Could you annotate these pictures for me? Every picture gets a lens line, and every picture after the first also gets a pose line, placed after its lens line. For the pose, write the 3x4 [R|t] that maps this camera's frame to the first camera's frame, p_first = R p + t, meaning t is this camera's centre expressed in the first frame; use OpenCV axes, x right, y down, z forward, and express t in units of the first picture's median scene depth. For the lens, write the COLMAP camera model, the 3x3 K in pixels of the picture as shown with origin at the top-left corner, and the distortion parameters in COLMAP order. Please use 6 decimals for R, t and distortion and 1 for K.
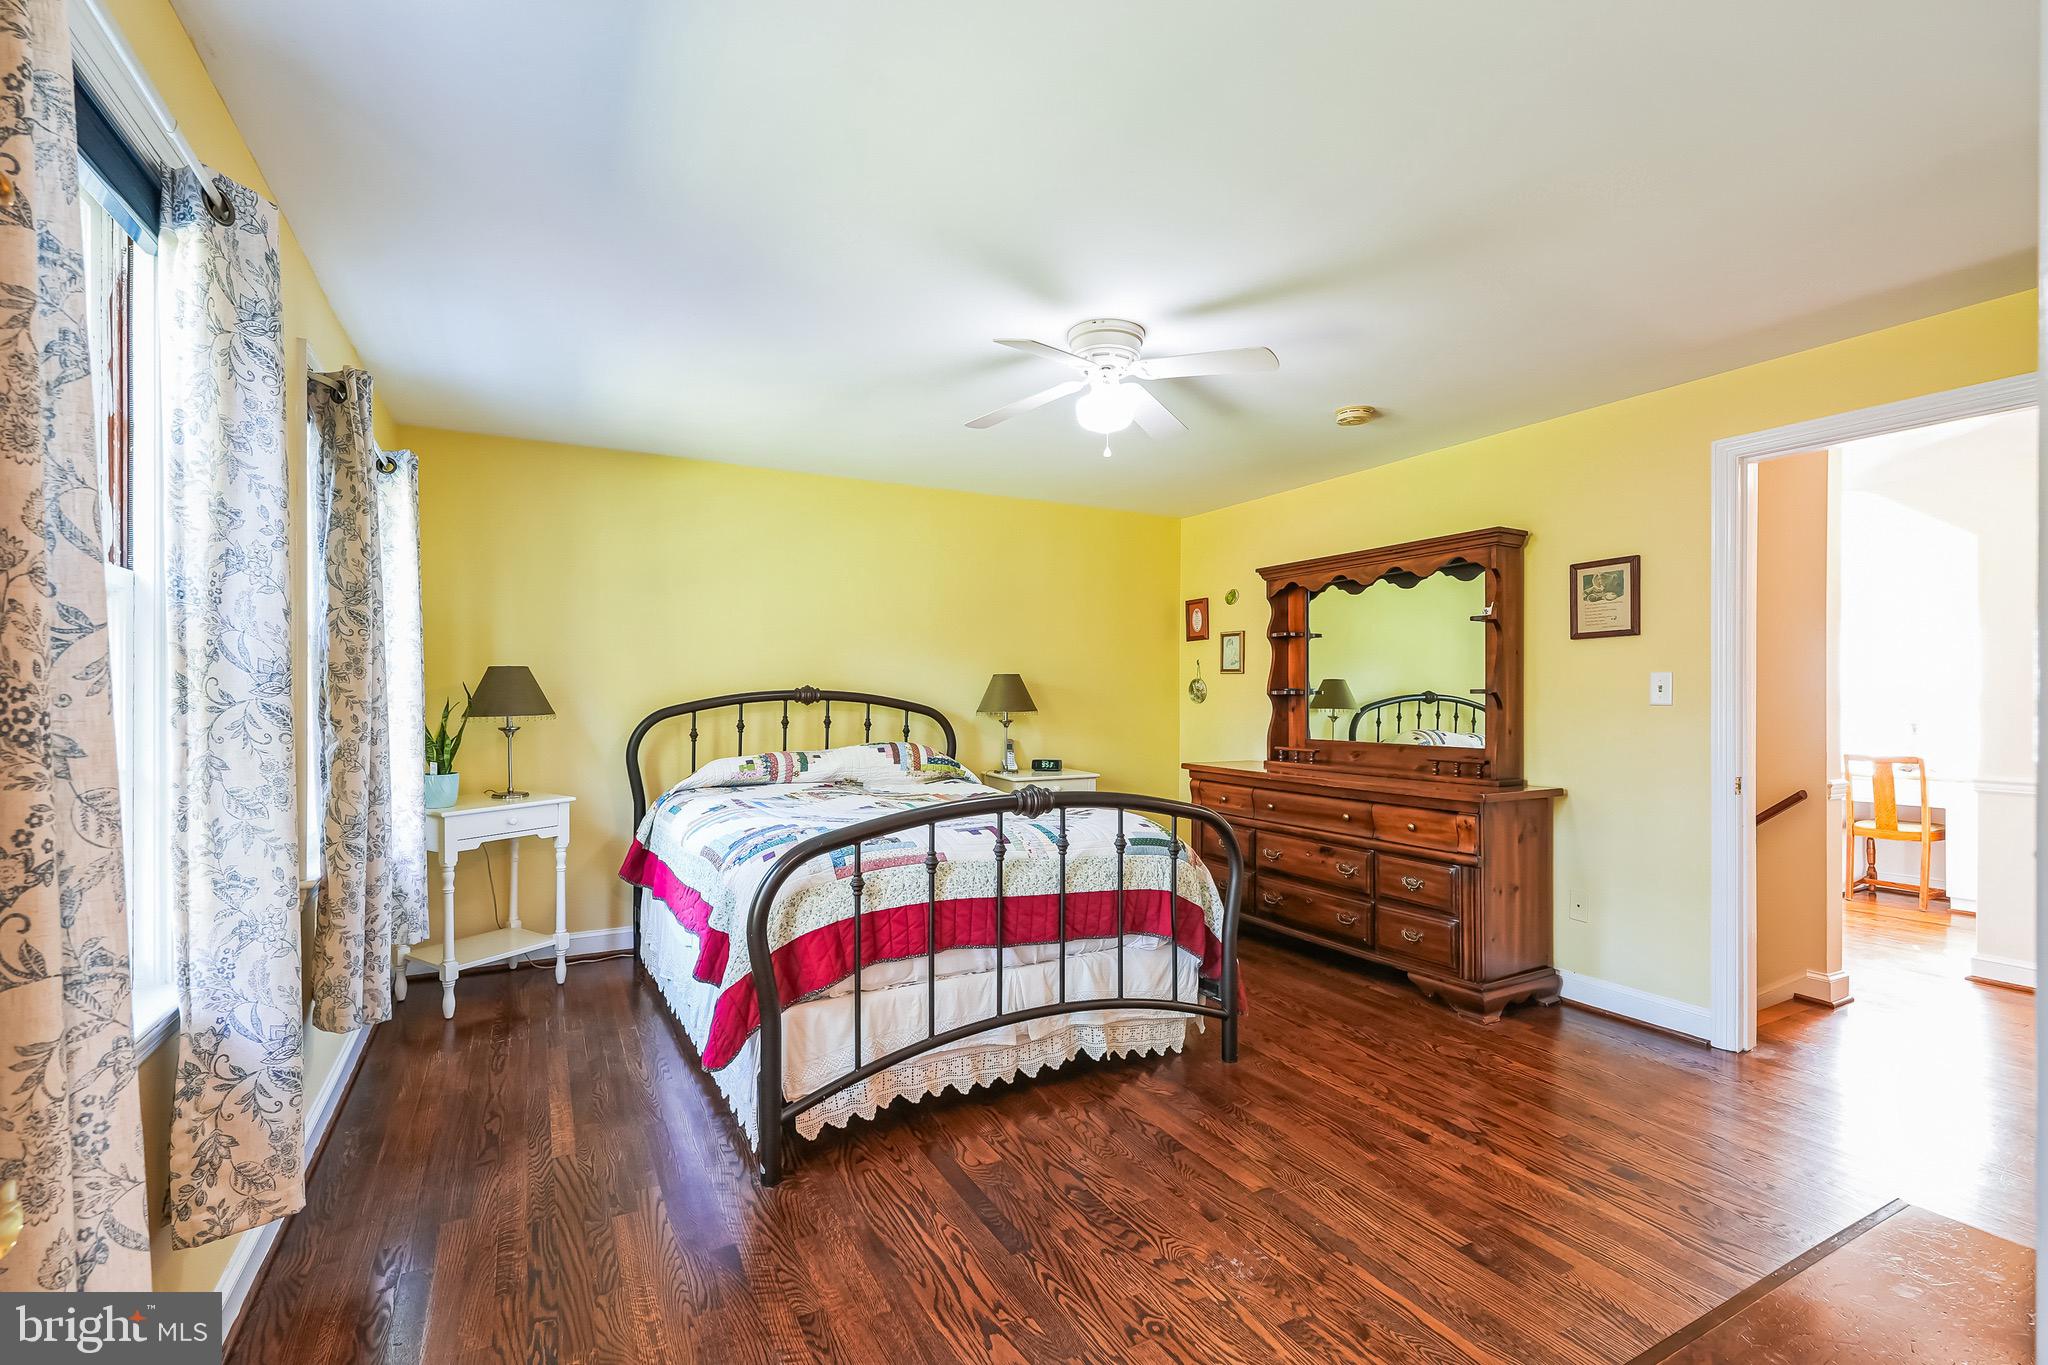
lens RADIAL K [[901.1, 0, 1021.0], [0, 901.1, 684.4], [0, 0, 1]] dist [0.001994, -0.000300]
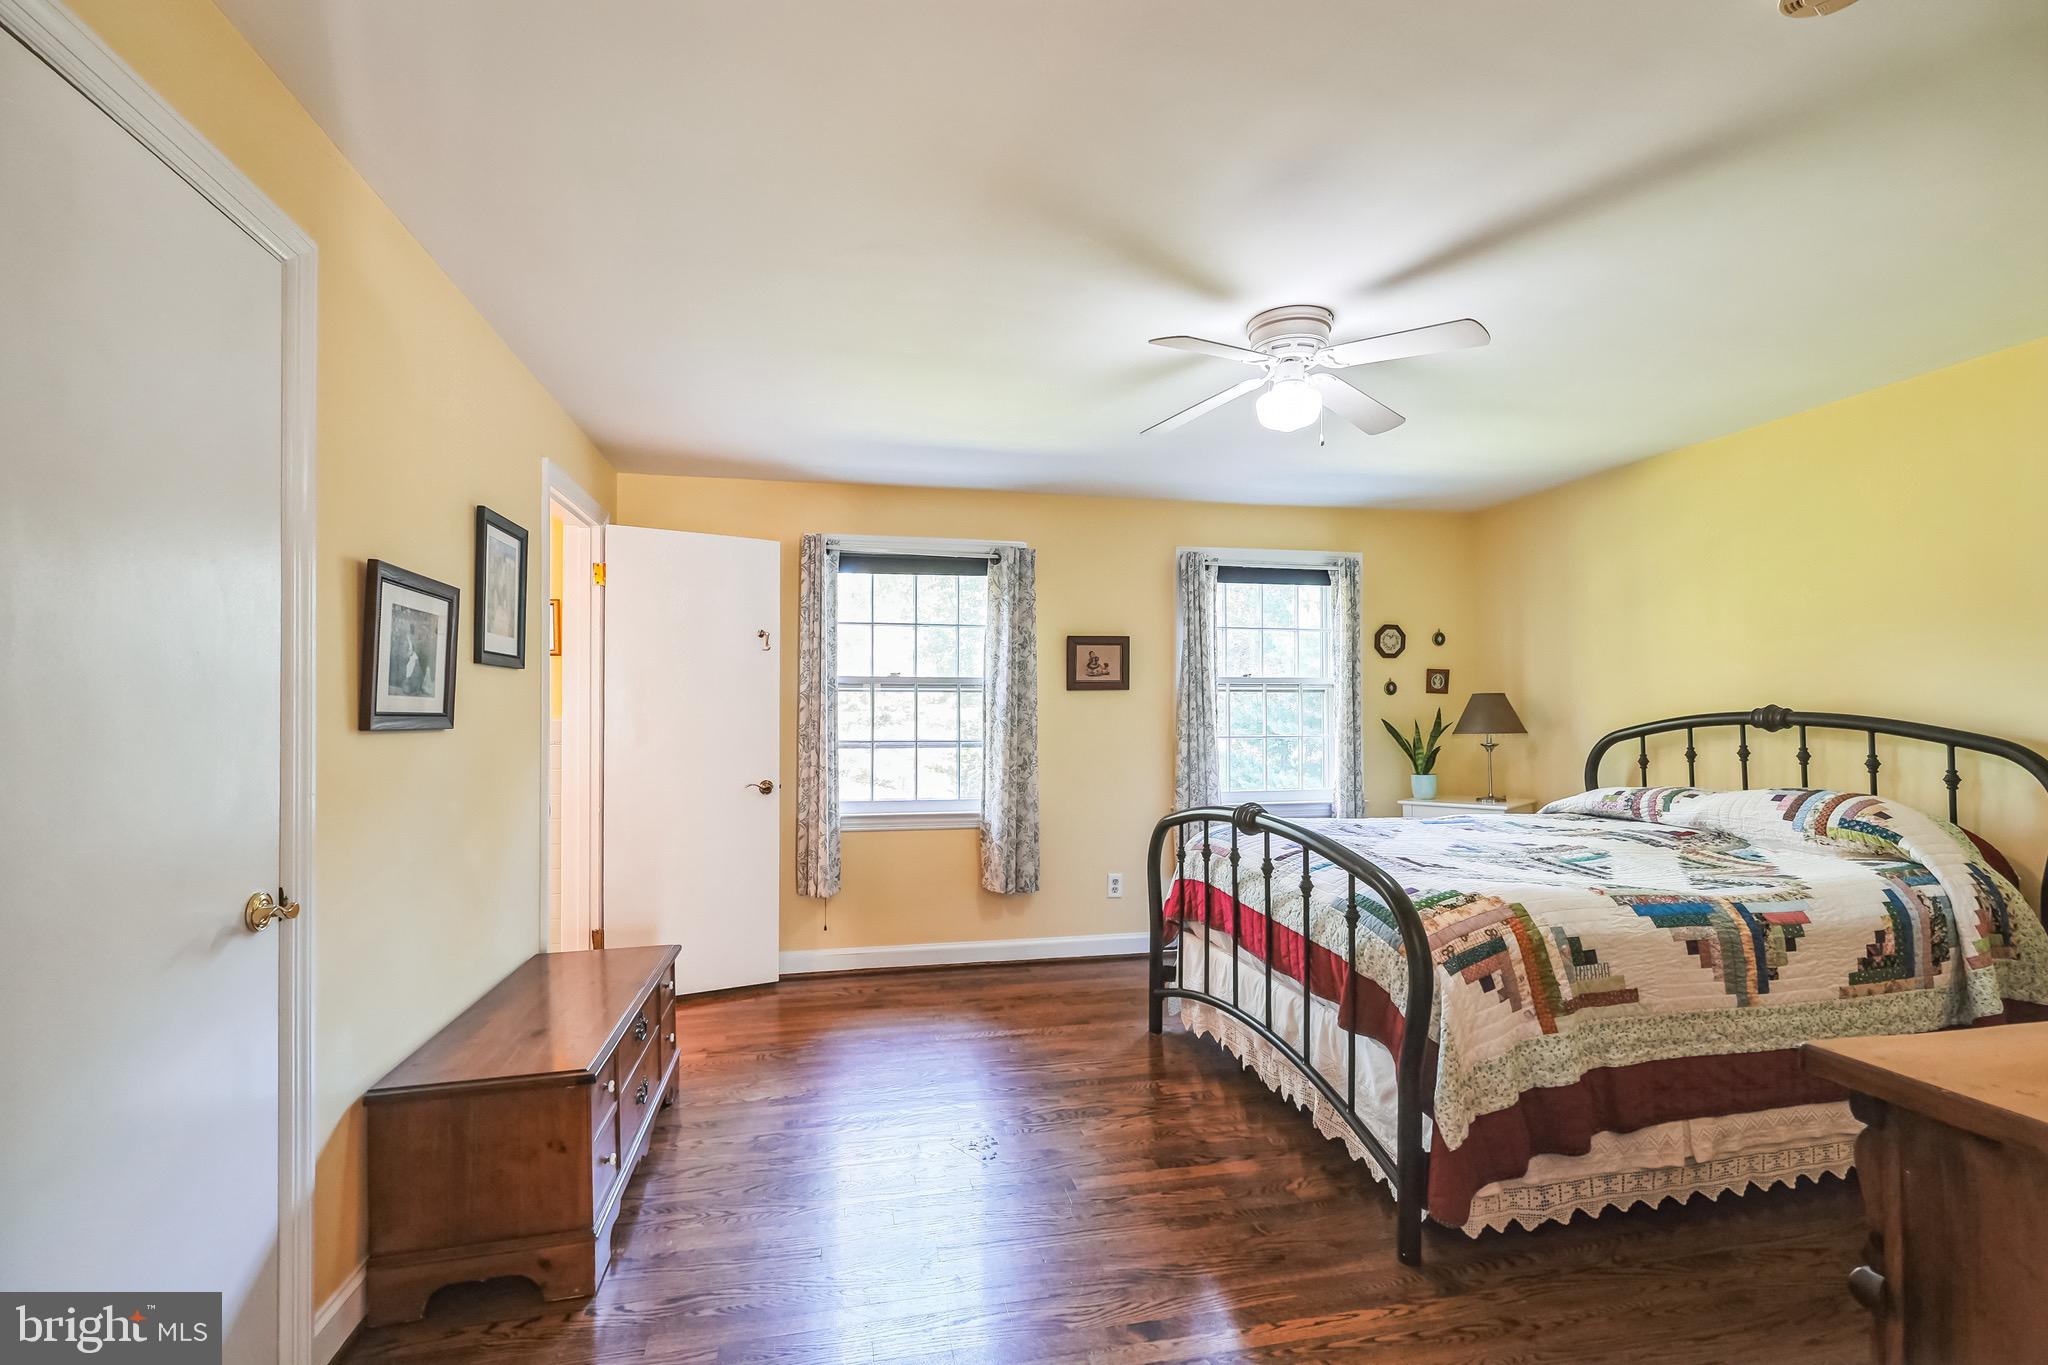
lens RADIAL K [[901.1, 0, 1023.2], [0, 901.1, 703.2], [0, 0, 1]] dist [0.001994, -0.000300]
pose [[-0.286134, -0.013060, -0.958101, 0.687042], [0.009339, 0.999822, -0.016418, 0.006287], [0.958144, -0.013646, -0.285961, 0.655982]]
